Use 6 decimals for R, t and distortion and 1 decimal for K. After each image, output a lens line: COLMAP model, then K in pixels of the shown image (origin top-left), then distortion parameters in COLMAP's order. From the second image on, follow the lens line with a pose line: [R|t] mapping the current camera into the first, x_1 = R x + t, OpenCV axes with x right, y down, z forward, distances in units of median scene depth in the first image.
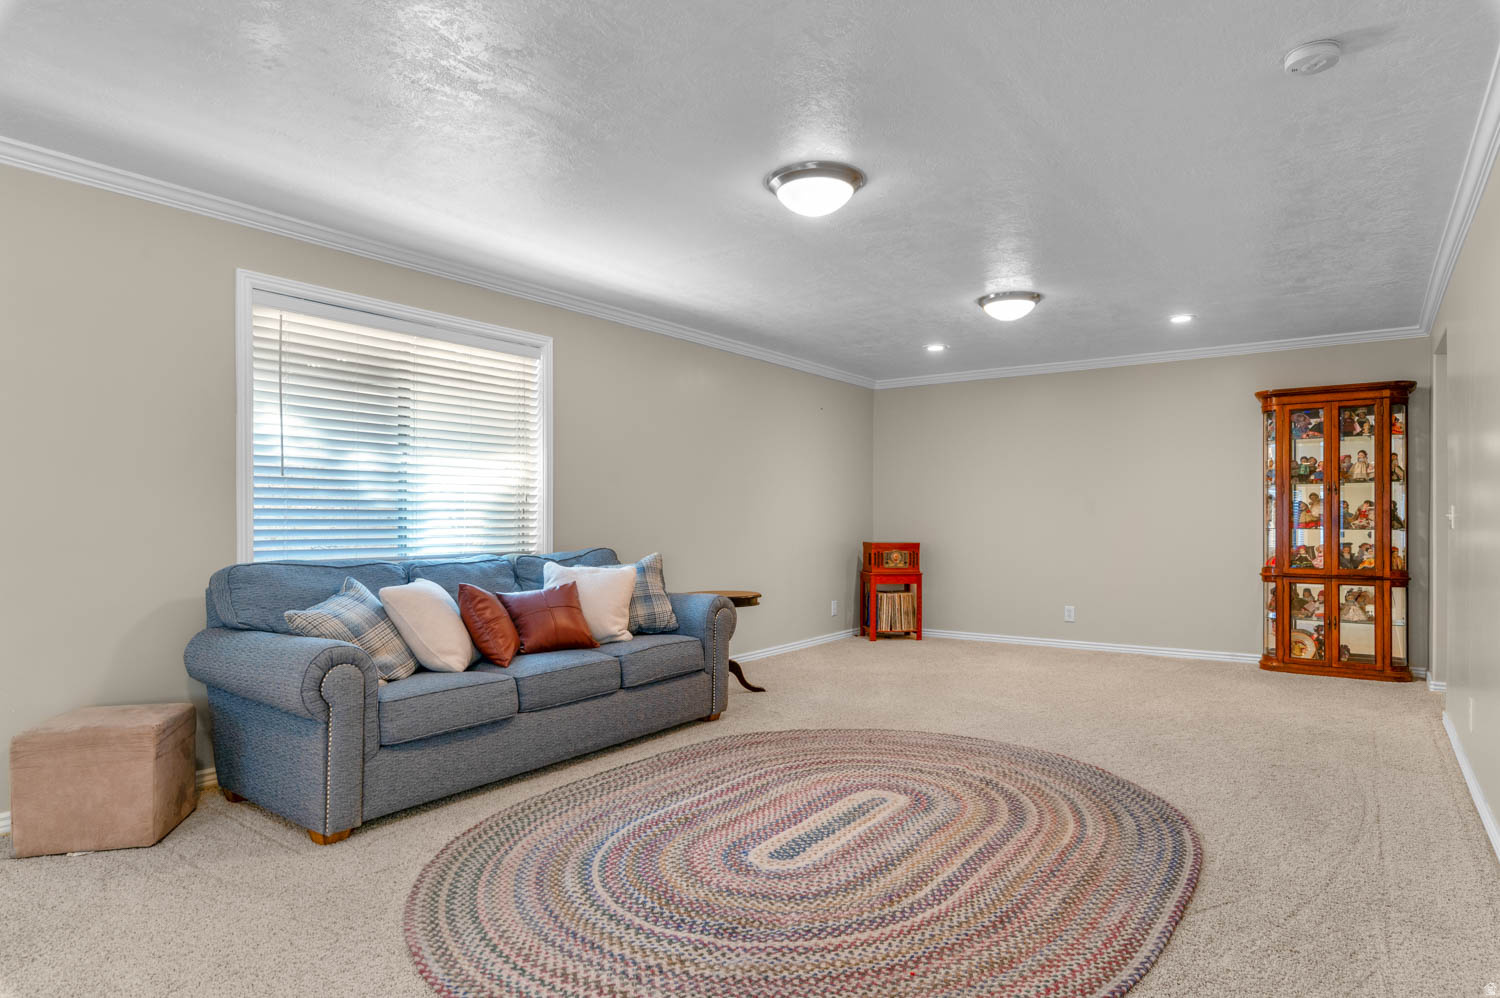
lens RADIAL K [[865.1, 0, 756.2], [0, 865.1, 503.7], [0, 0, 1]] dist [0.006773, 0.000890]
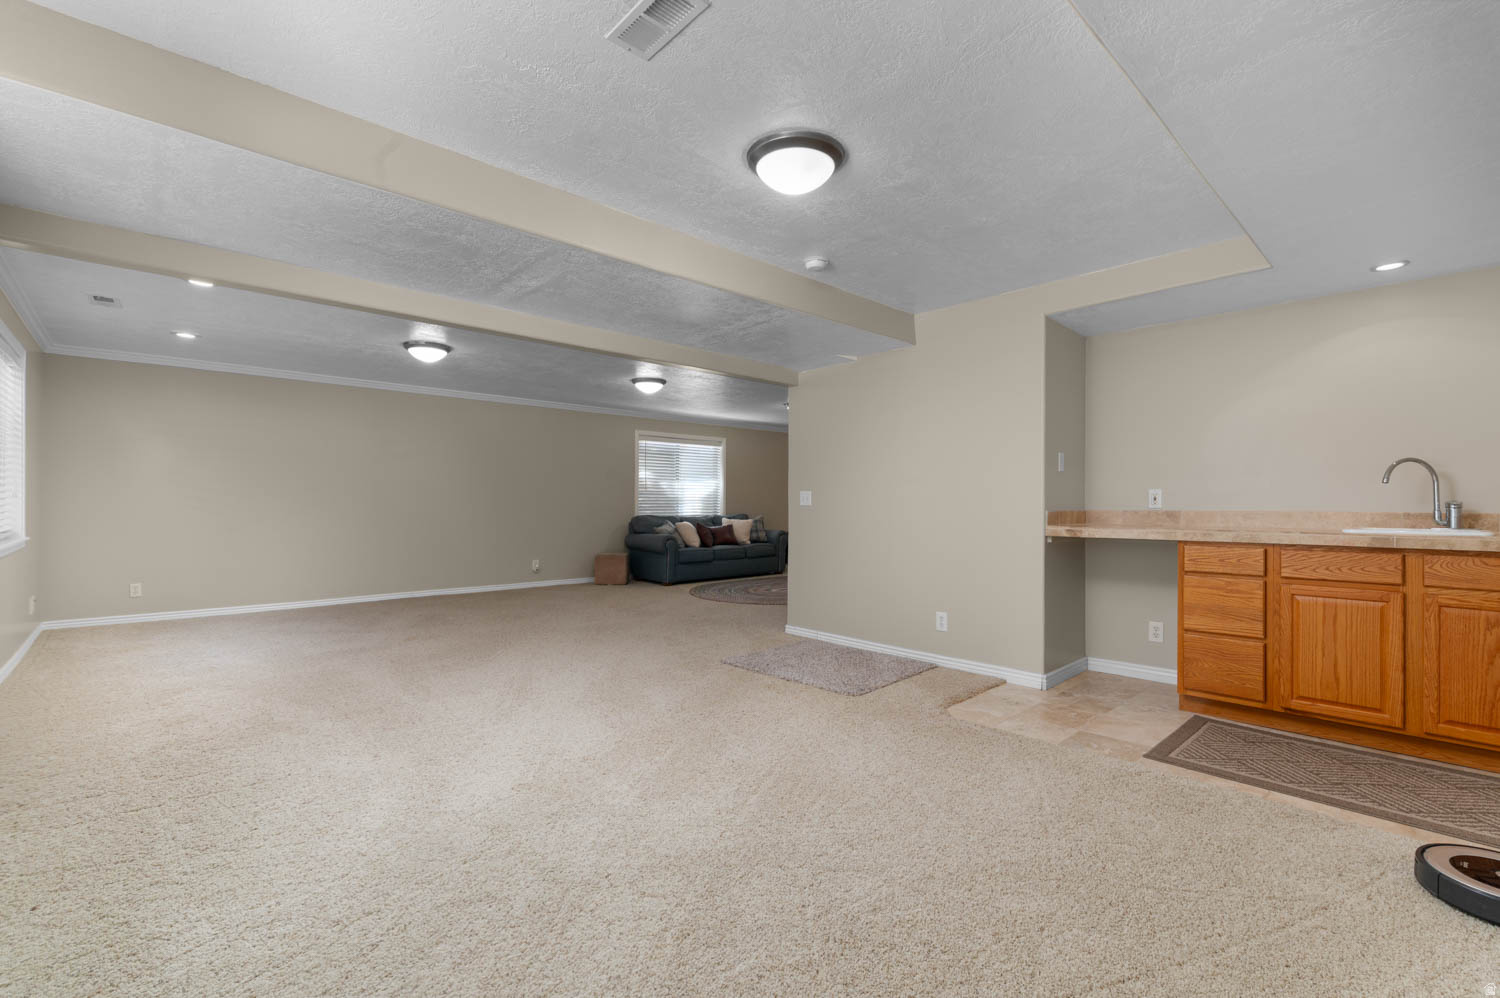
lens RADIAL K [[650.7, 0, 747.5], [0, 650.7, 497.1], [0, 0, 1]] dist [-0.000058, 0.000000]
pose [[0.977217, 0.006053, -0.212158, 0.328813], [-0.003961, 0.999939, 0.010284, -0.027925], [0.212207, -0.009210, 0.977181, -1.222736]]
